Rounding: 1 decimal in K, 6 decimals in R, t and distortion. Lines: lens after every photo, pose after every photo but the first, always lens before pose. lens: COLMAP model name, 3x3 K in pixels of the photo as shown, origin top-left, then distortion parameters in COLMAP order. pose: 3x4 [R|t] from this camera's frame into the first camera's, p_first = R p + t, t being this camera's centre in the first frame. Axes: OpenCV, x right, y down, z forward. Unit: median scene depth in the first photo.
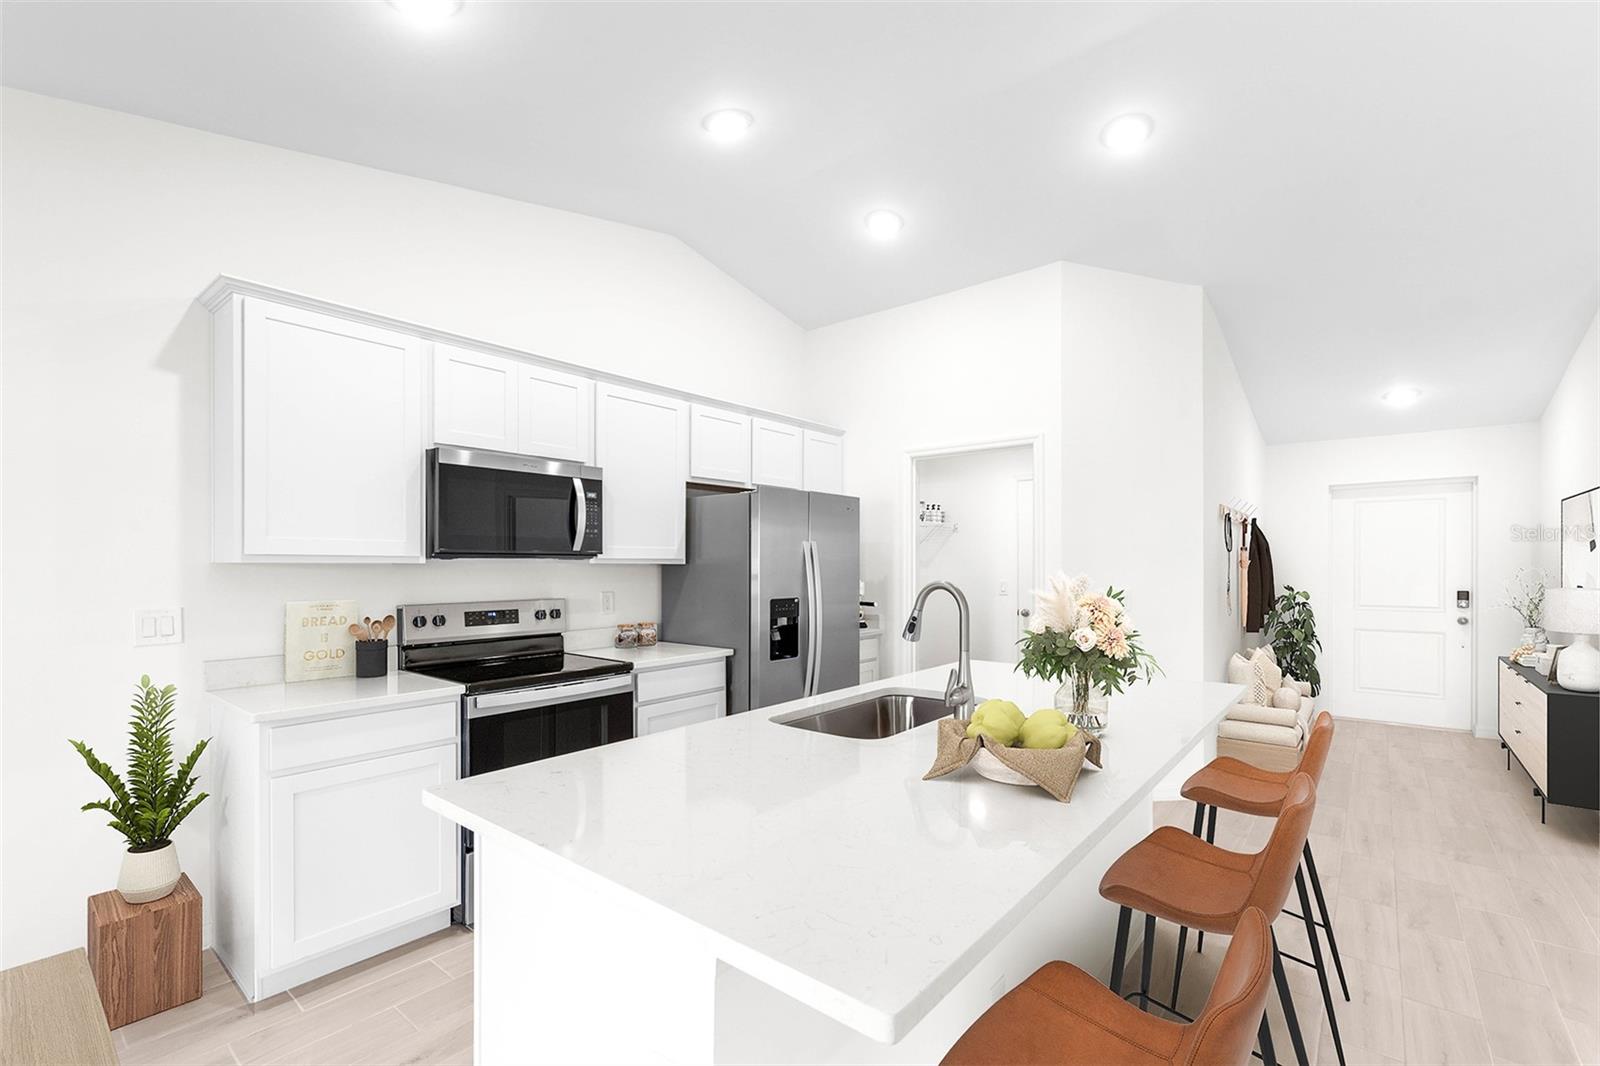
lens RADIAL K [[700.8, 0, 794.4], [0, 700.8, 567.2], [0, 0, 1]] dist [-0.000008, -0.001043]
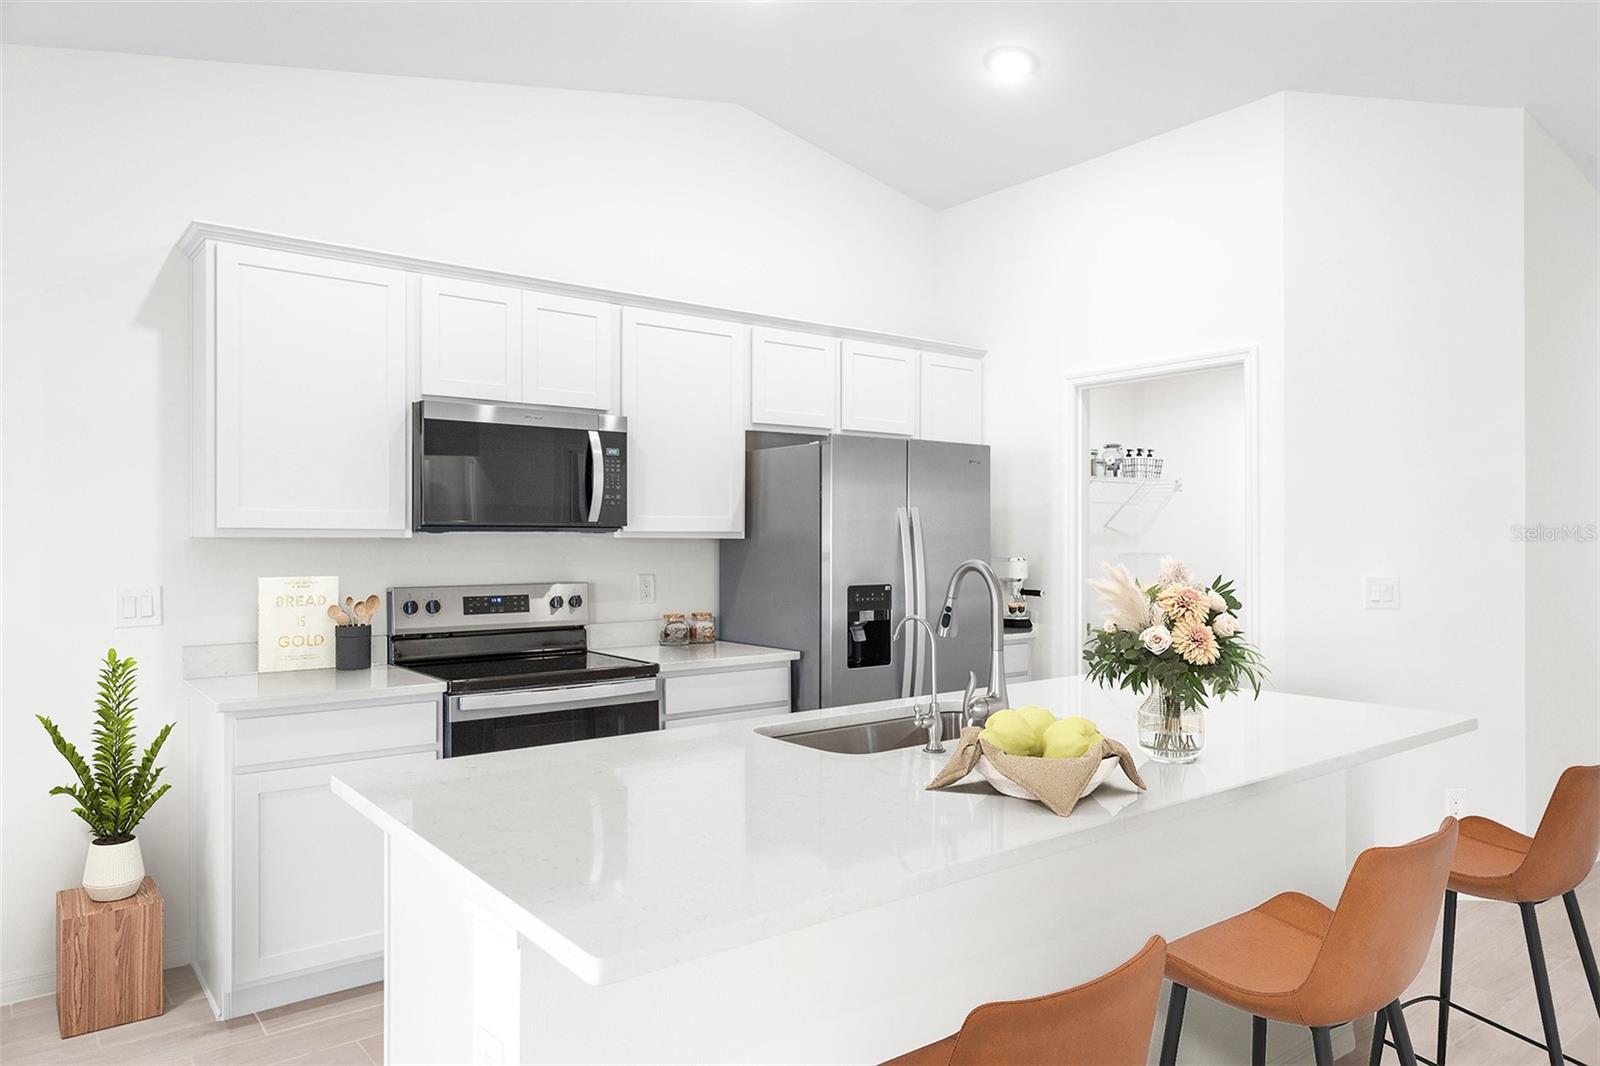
lens RADIAL K [[1035.6, 0, 802.0], [0, 1035.6, 545.4], [0, 0, 1]] dist [-0.005185, -0.000600]
pose [[0.976001, 0.000782, -0.217764, 0.191356], [-0.000045, 0.999994, 0.003386, -0.000616], [0.217765, -0.003295, 0.975996, -0.107047]]
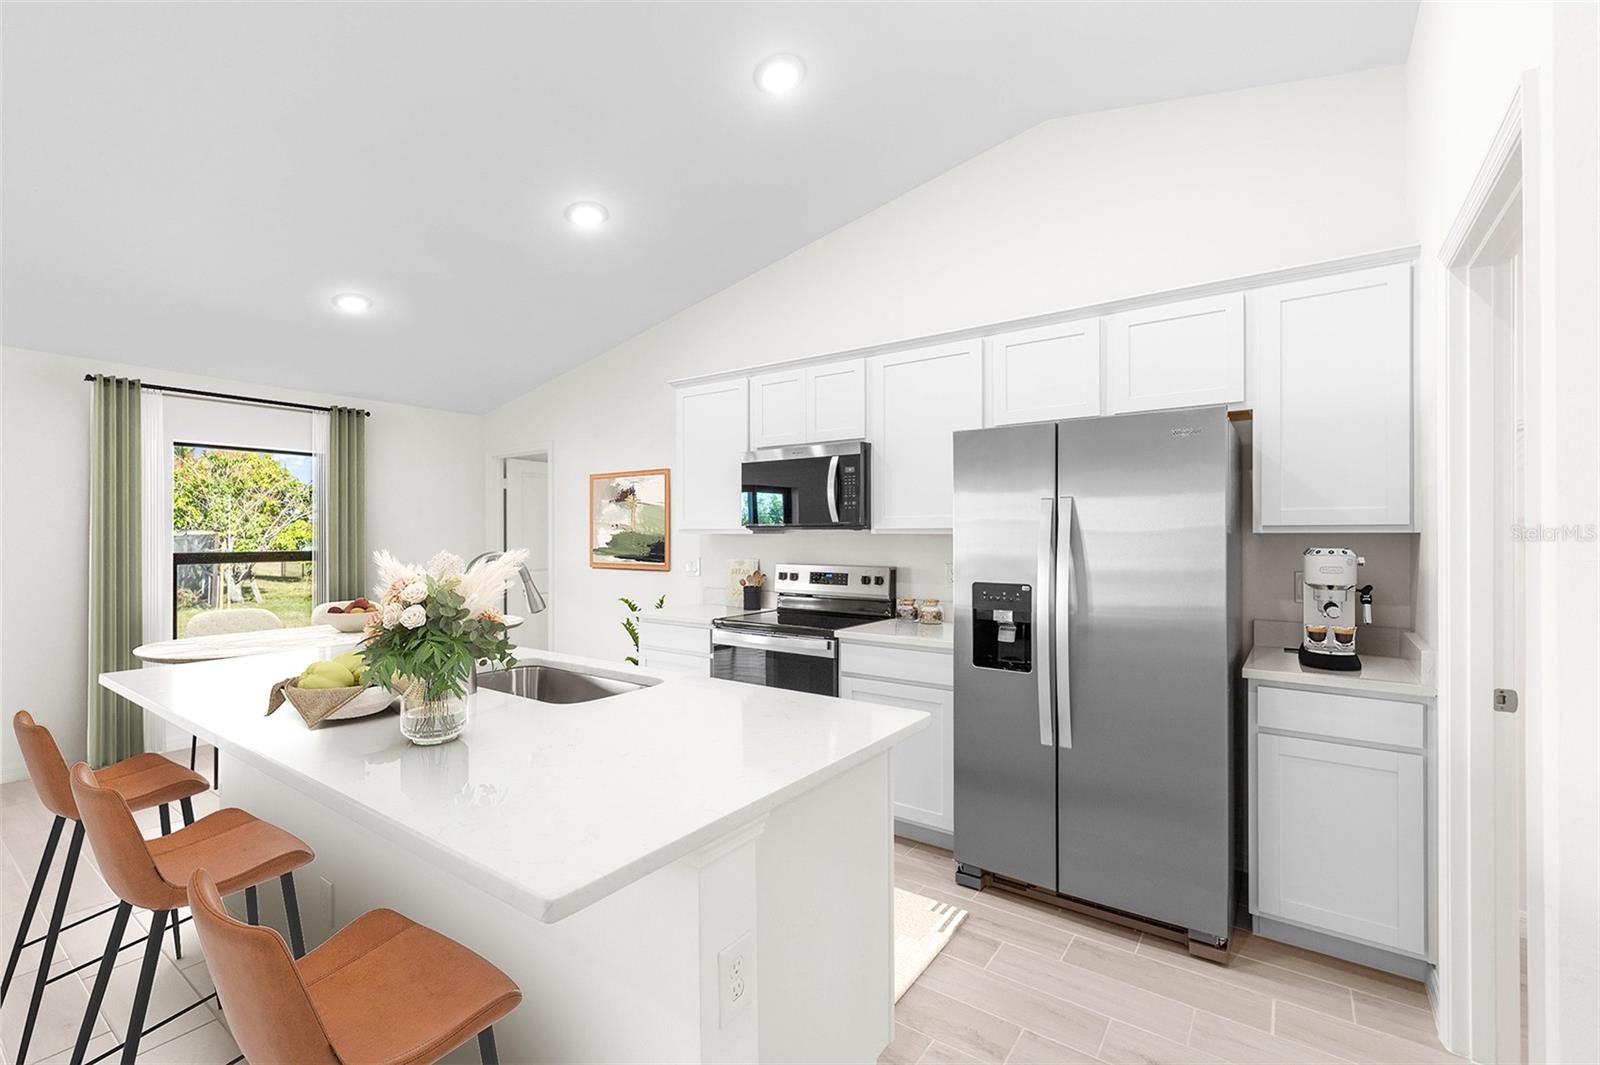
lens RADIAL K [[692.3, 0, 798.0], [0, 692.3, 537.9], [0, 0, 1]] dist [-0.018865, -0.000101]
pose [[0.074543, 0.003468, -0.997212, 0.817388], [-0.000502, 0.999994, 0.003441, -0.003002], [0.997218, 0.000244, 0.074544, 0.916749]]
